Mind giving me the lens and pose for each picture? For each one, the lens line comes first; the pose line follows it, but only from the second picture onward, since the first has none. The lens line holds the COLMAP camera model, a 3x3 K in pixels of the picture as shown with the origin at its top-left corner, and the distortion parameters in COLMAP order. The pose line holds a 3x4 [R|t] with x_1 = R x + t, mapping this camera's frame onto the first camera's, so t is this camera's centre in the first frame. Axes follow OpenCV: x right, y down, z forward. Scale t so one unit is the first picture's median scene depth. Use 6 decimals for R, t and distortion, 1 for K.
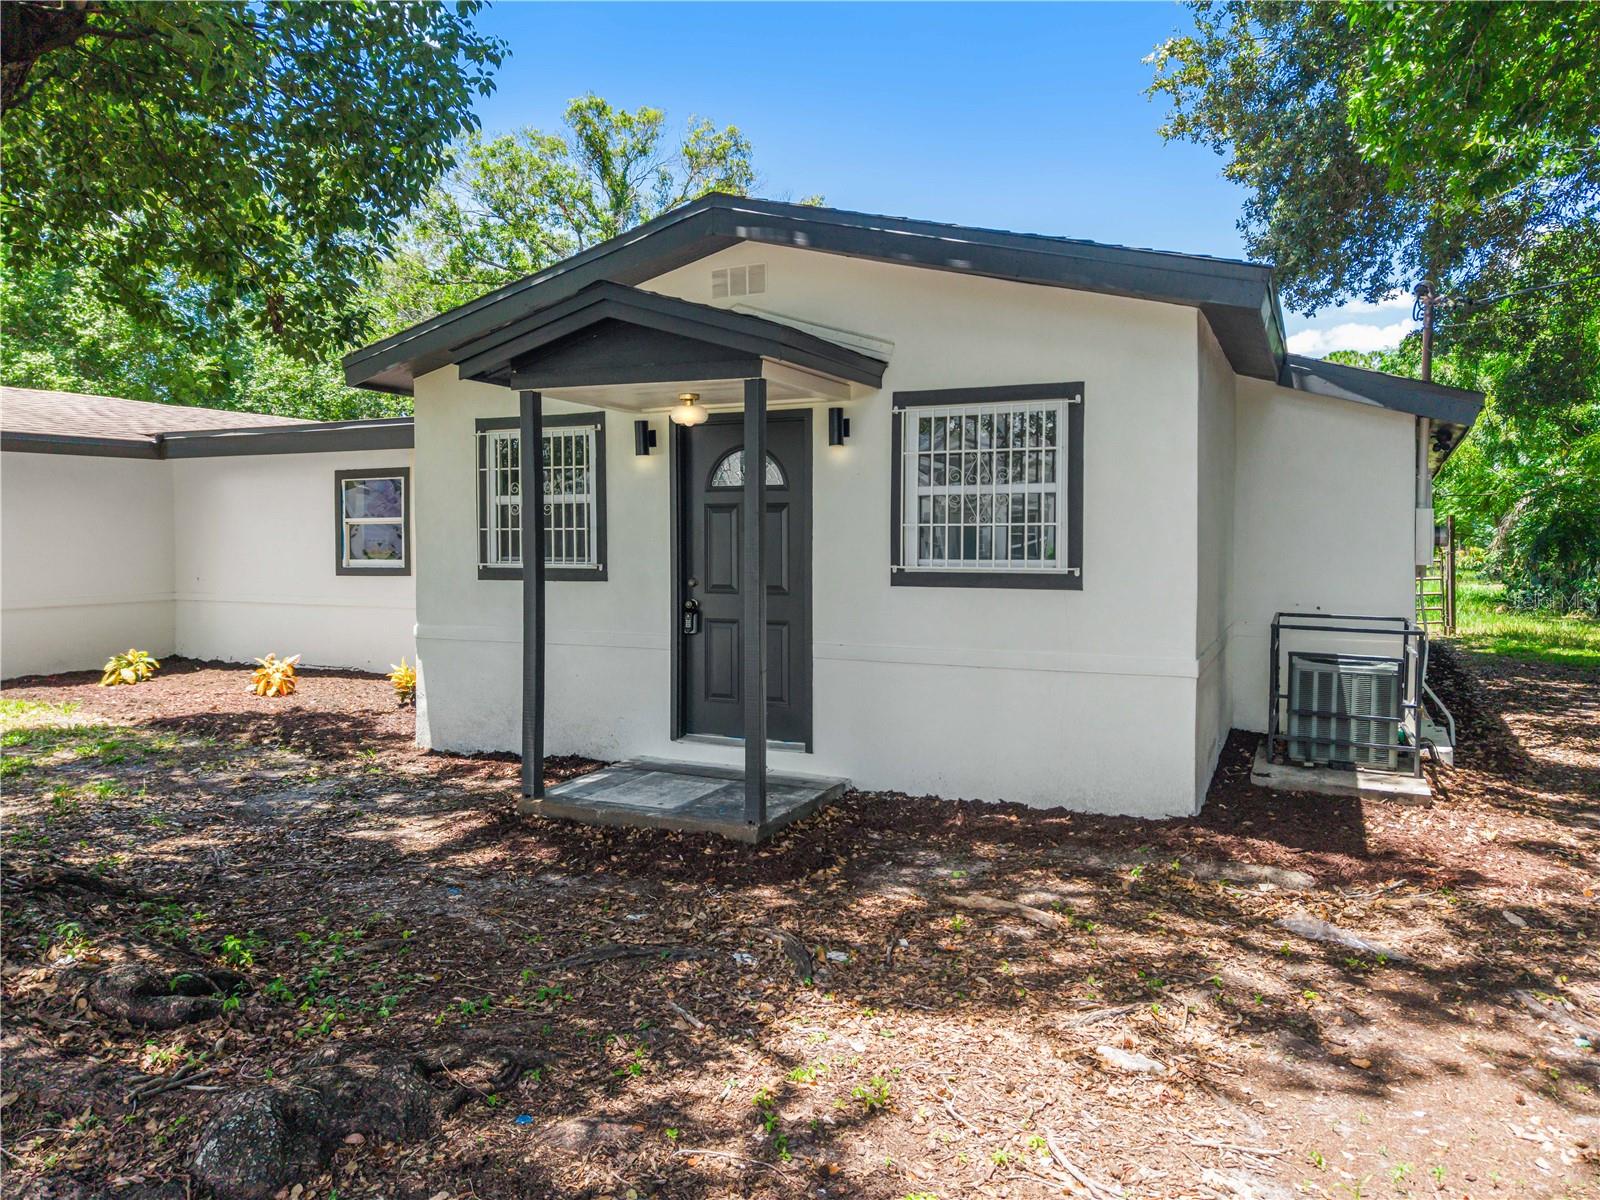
lens RADIAL K [[1109.5, 0, 792.5], [0, 1109.5, 555.9], [0, 0, 1]] dist [0.006139, 0.000585]
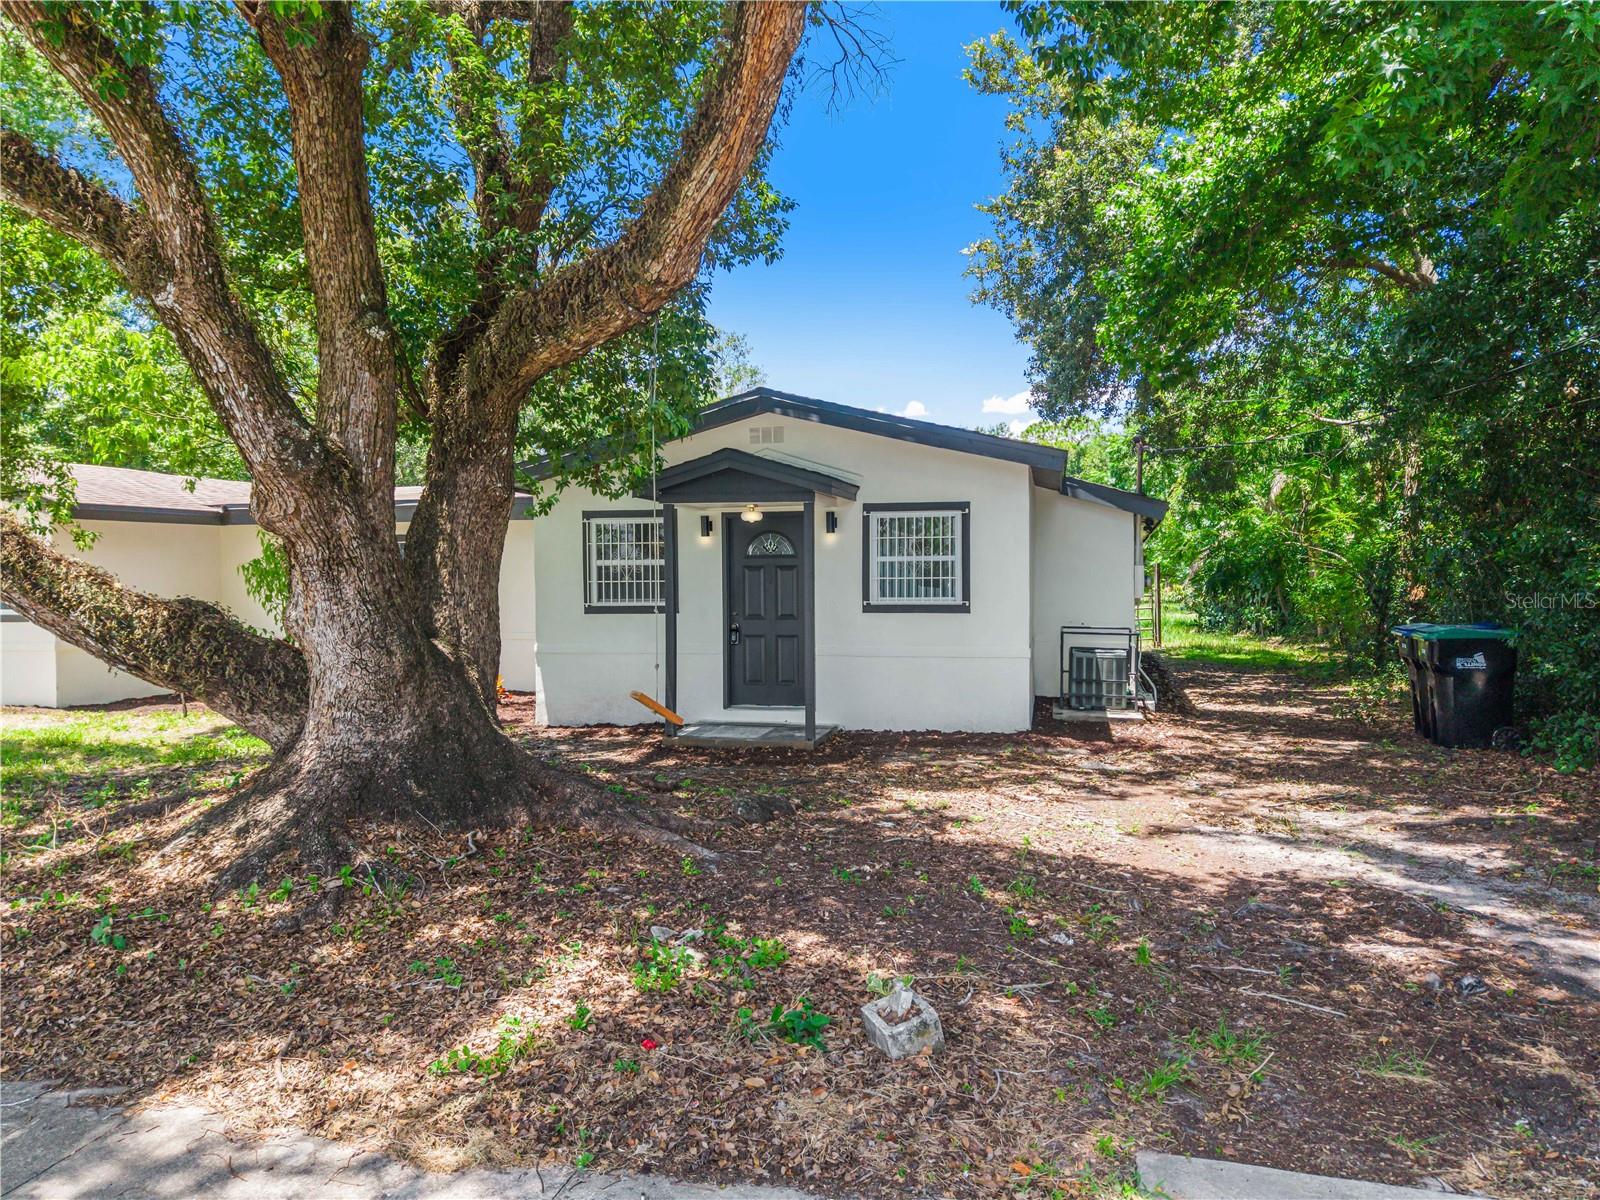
lens RADIAL K [[1061.3, 0, 800.0], [0, 1061.3, 600.0], [0, 0, 1]] dist [0.036041, -0.000664]
pose [[0.978866, -0.011334, 0.204186, -0.341201], [0.010655, 0.999933, 0.004423, -0.001835], [-0.204223, -0.002154, 0.978922, -0.612496]]
